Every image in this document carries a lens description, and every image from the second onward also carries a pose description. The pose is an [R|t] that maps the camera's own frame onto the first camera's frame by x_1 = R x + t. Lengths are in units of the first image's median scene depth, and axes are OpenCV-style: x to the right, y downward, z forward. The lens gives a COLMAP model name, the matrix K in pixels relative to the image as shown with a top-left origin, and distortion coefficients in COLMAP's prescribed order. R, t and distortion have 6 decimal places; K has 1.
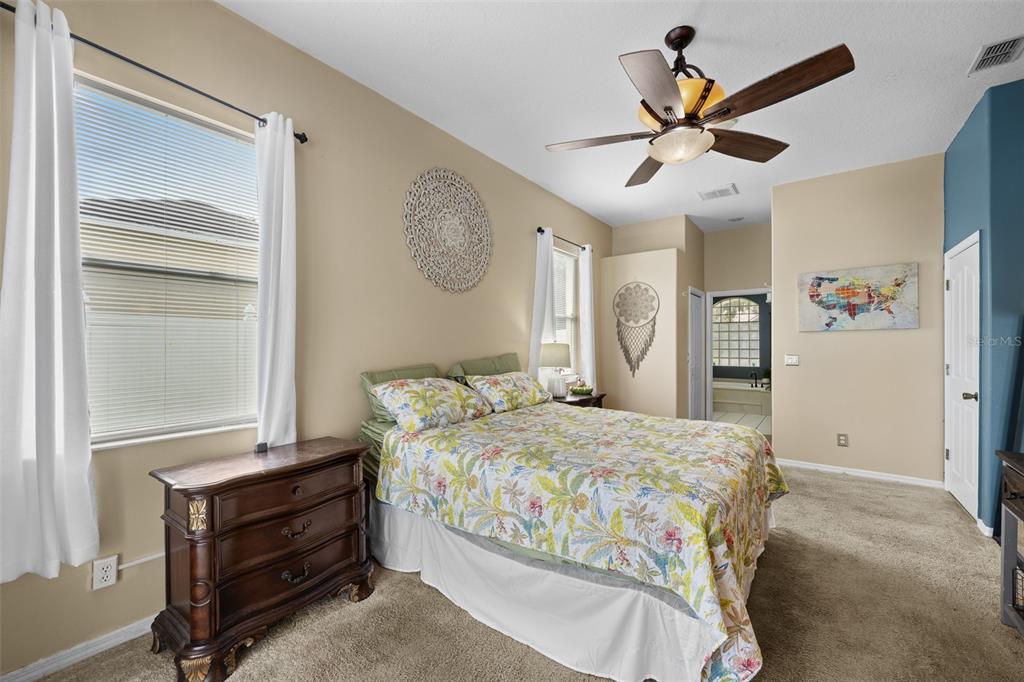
lens RADIAL K [[409.7, 0, 511.1], [0, 409.7, 345.9], [0, 0, 1]] dist [-0.001228, 0.000042]
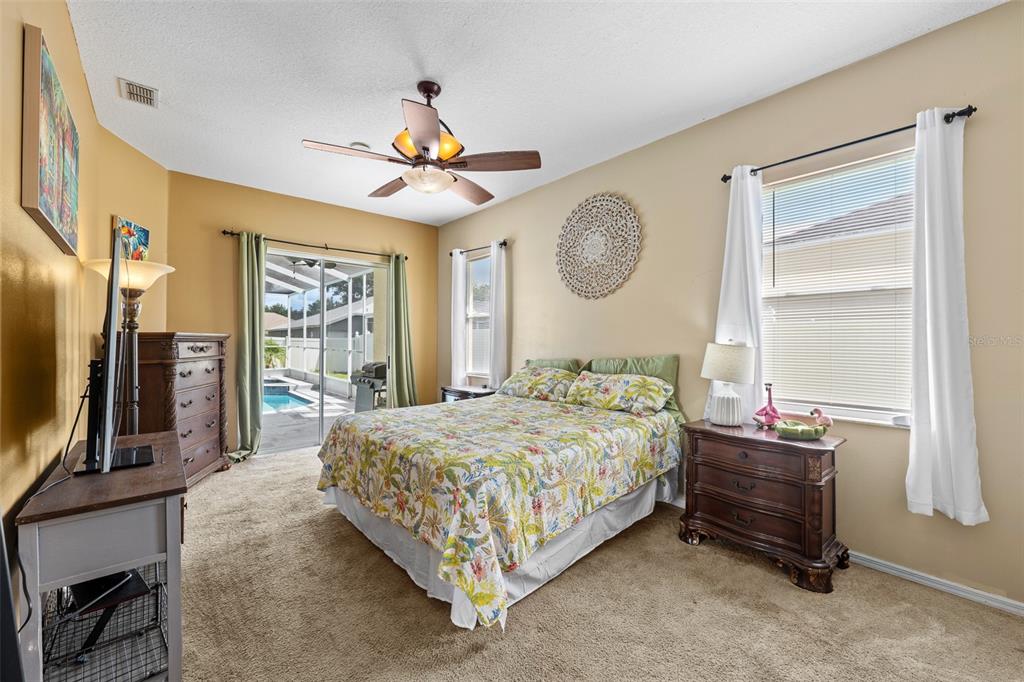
lens RADIAL K [[407.2, 0, 512.8], [0, 407.2, 341.0], [0, 0, 1]] dist [-0.000315, 0.000043]
pose [[-0.194780, -0.002302, -0.980844, 1.495991], [-0.003613, 0.999992, -0.001630, -0.011729], [0.980840, 0.003226, -0.194787, 1.438834]]
